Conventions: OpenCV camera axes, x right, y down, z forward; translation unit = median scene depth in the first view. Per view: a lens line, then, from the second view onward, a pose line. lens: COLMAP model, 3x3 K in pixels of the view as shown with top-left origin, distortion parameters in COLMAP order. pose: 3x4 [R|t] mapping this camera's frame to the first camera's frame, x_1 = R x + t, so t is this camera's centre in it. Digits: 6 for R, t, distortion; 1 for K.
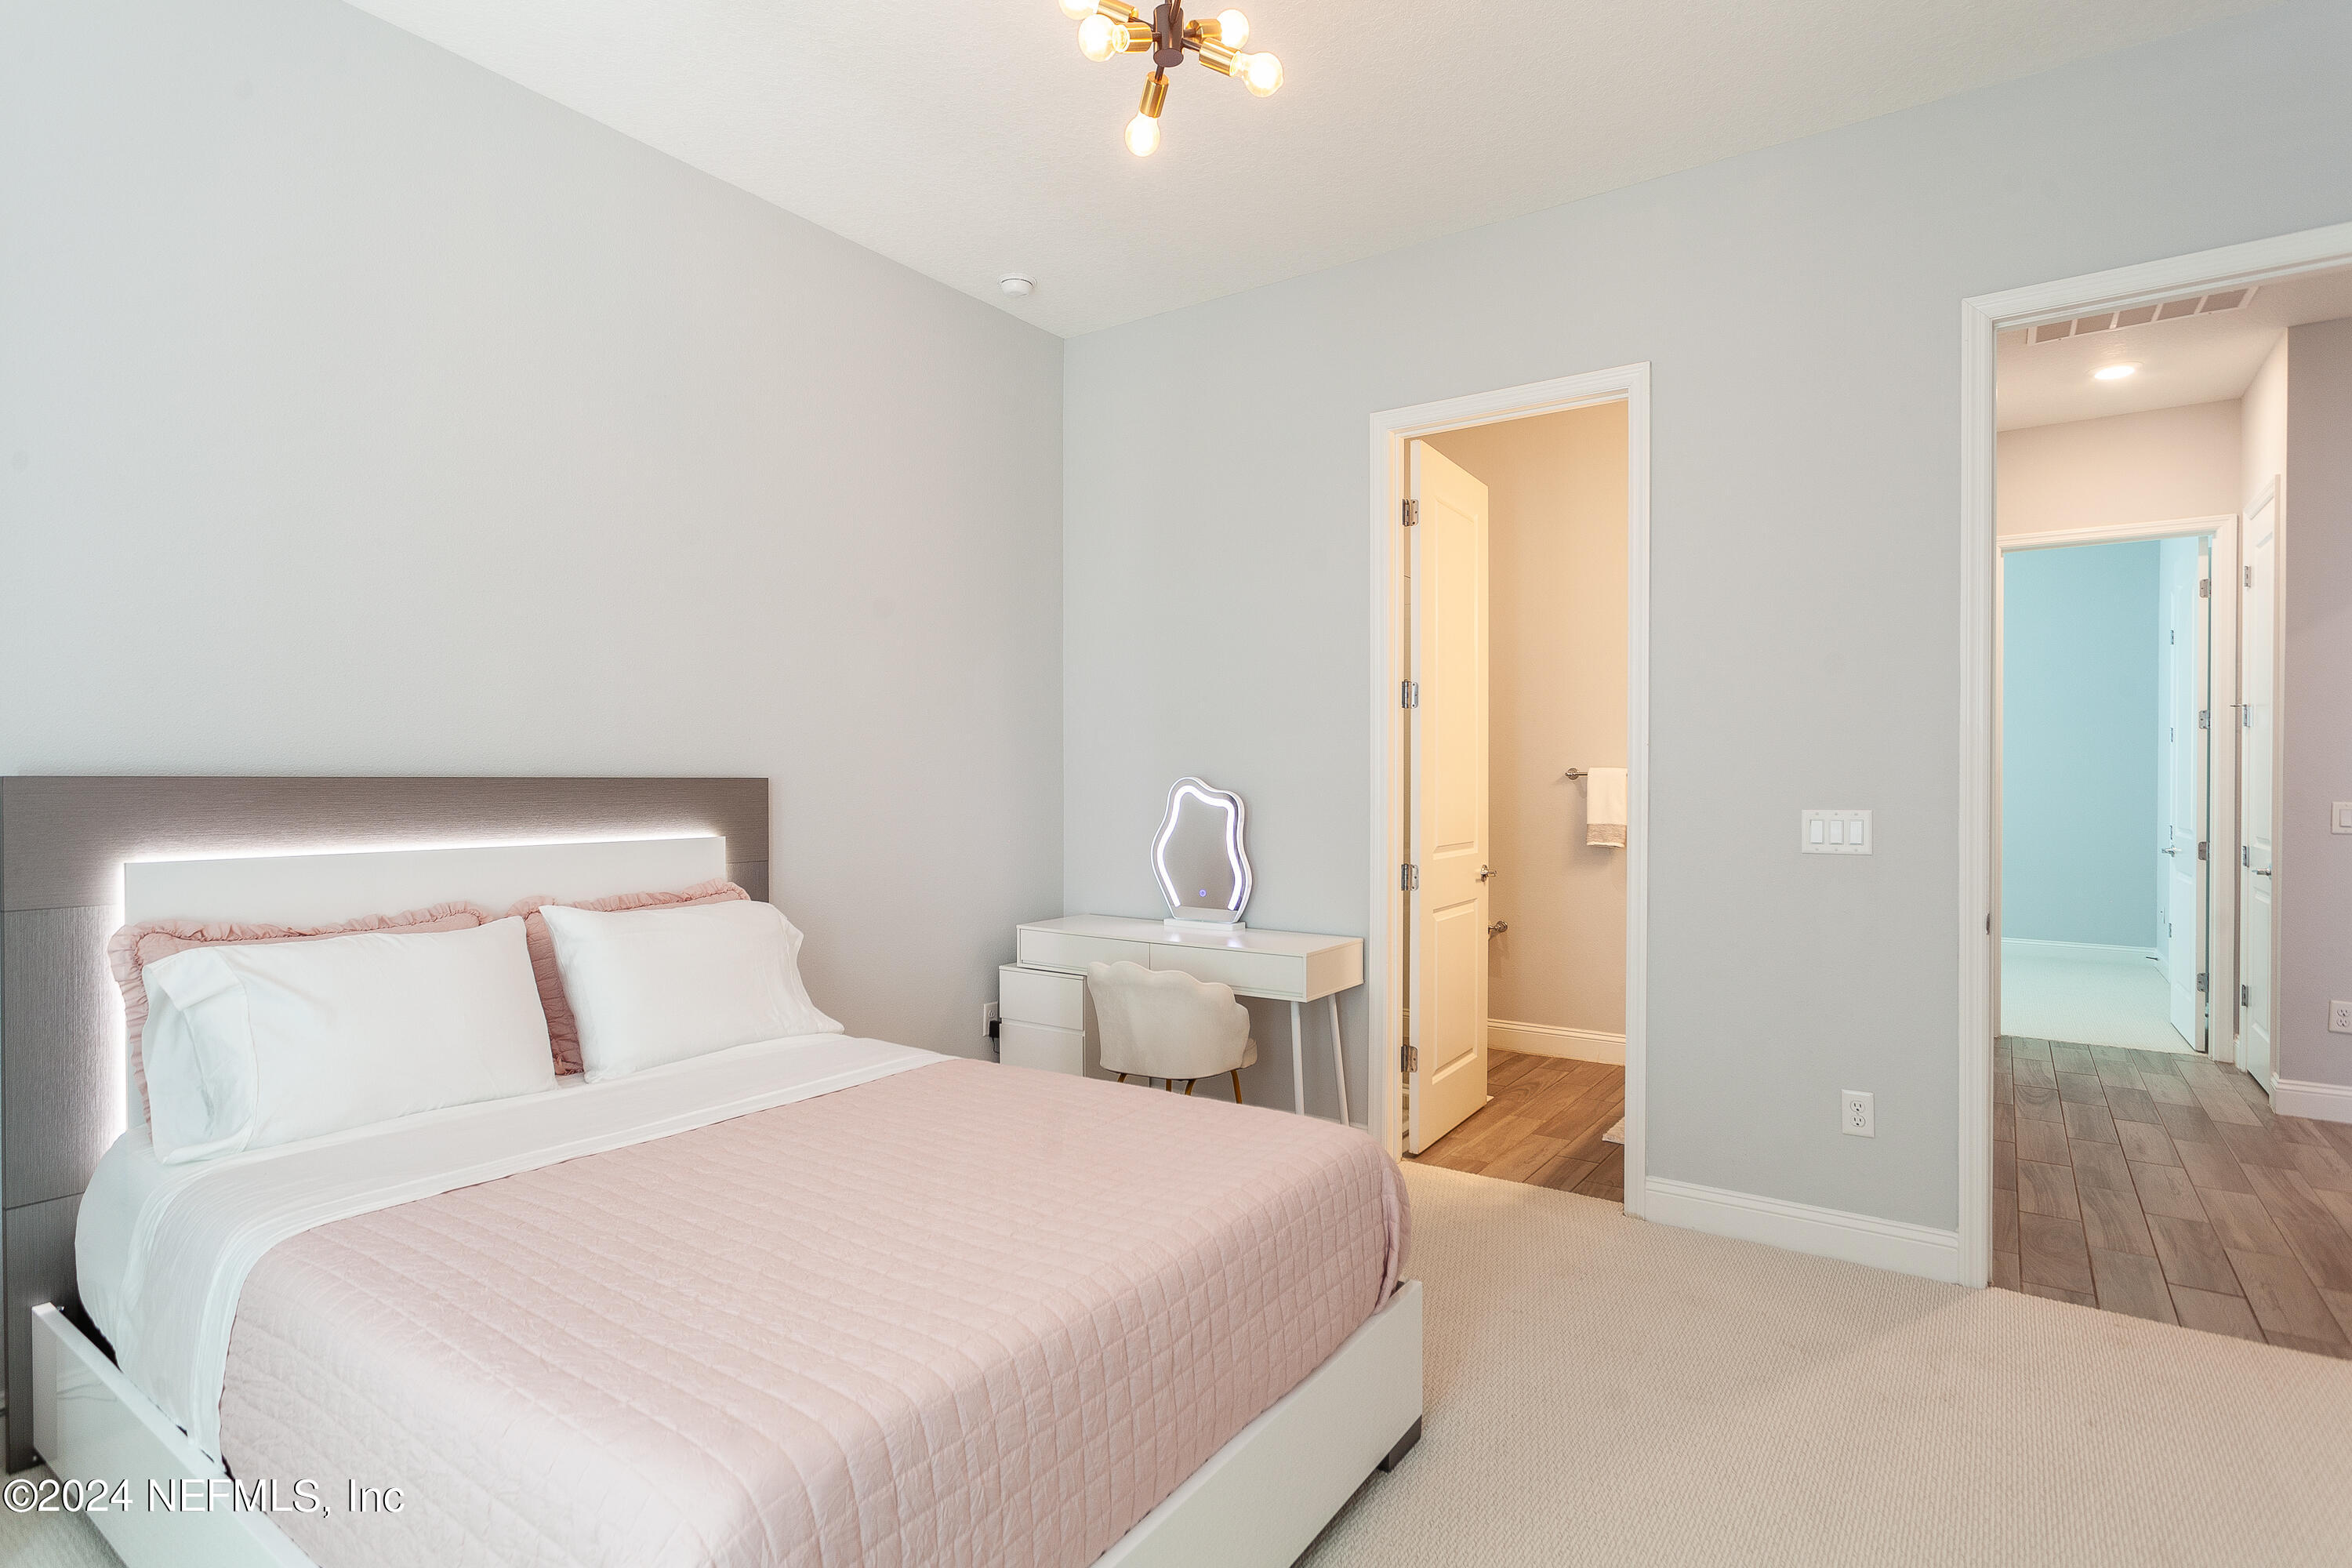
lens RADIAL K [[1201.6, 0, 1176.0], [0, 1201.6, 784.0], [0, 0, 1]] dist [0.001757, 0.000715]
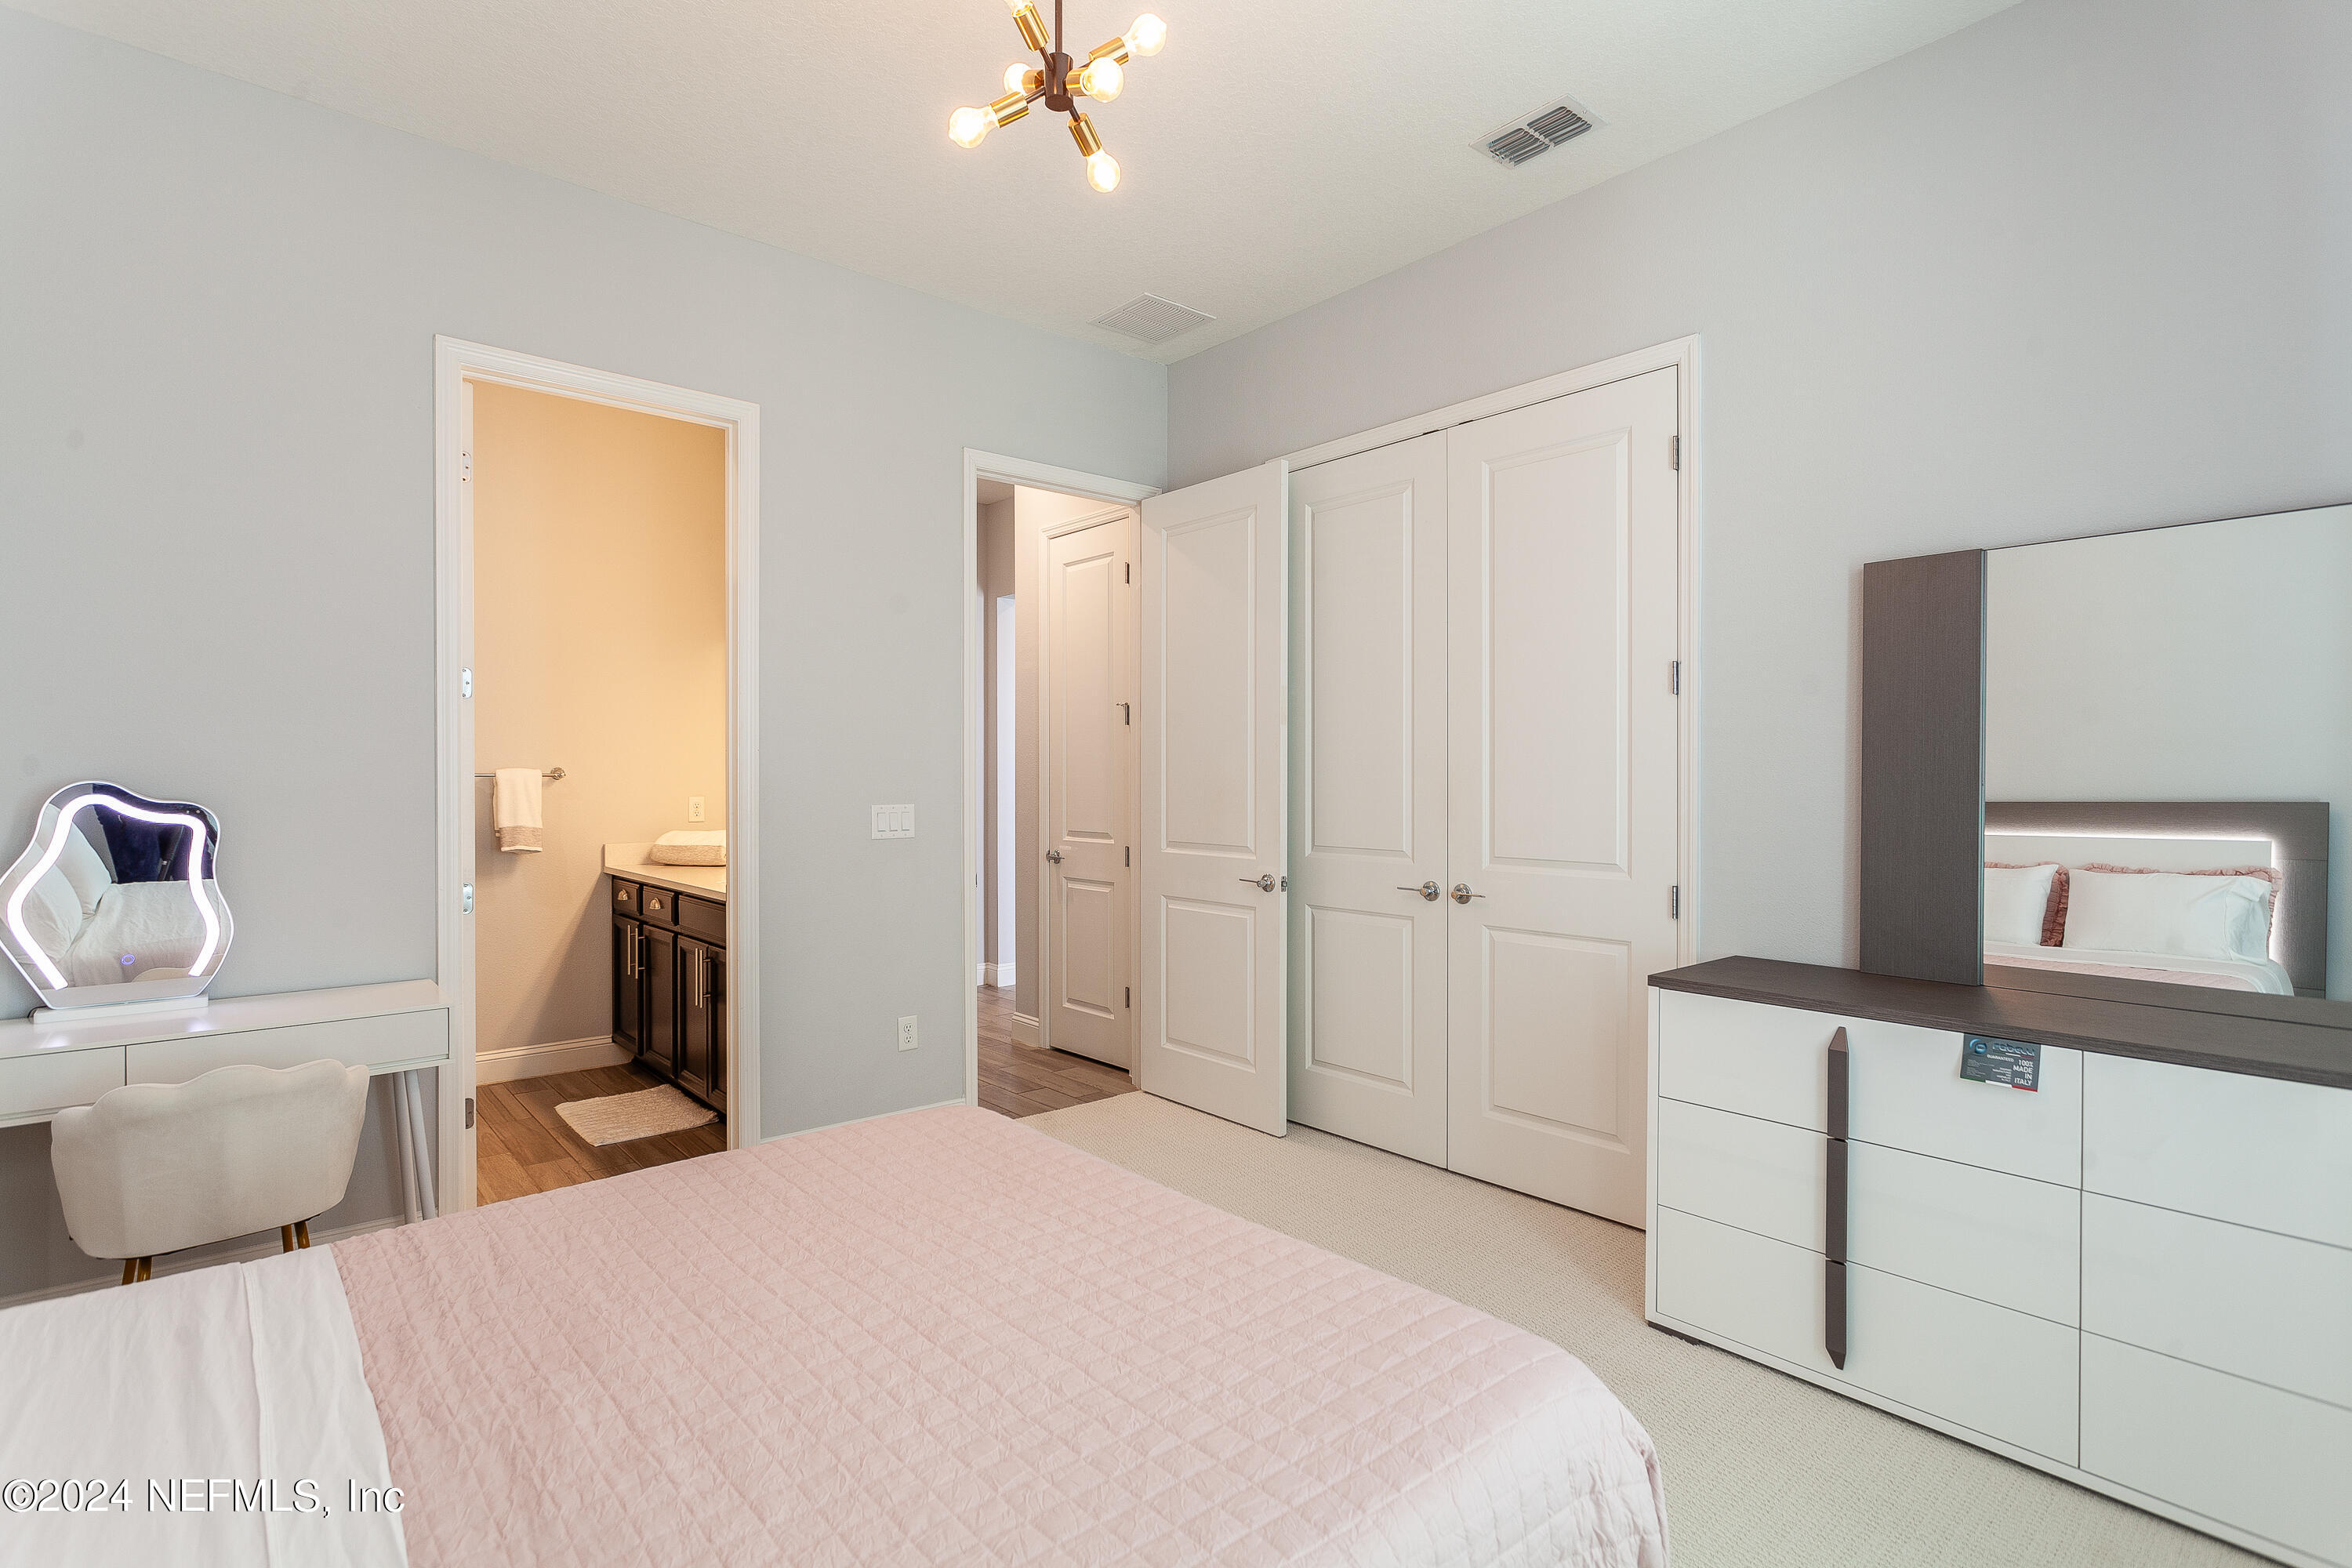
lens RADIAL K [[1125.6, 0, 1206.4], [0, 1125.6, 780.8], [0, 0, 1]] dist [0.014580, -0.000041]
pose [[0.242723, -0.004276, 0.970086, -0.437264], [0.000831, 0.999991, 0.004200, -0.007614], [-0.970095, -0.000214, 0.242724, 0.295736]]
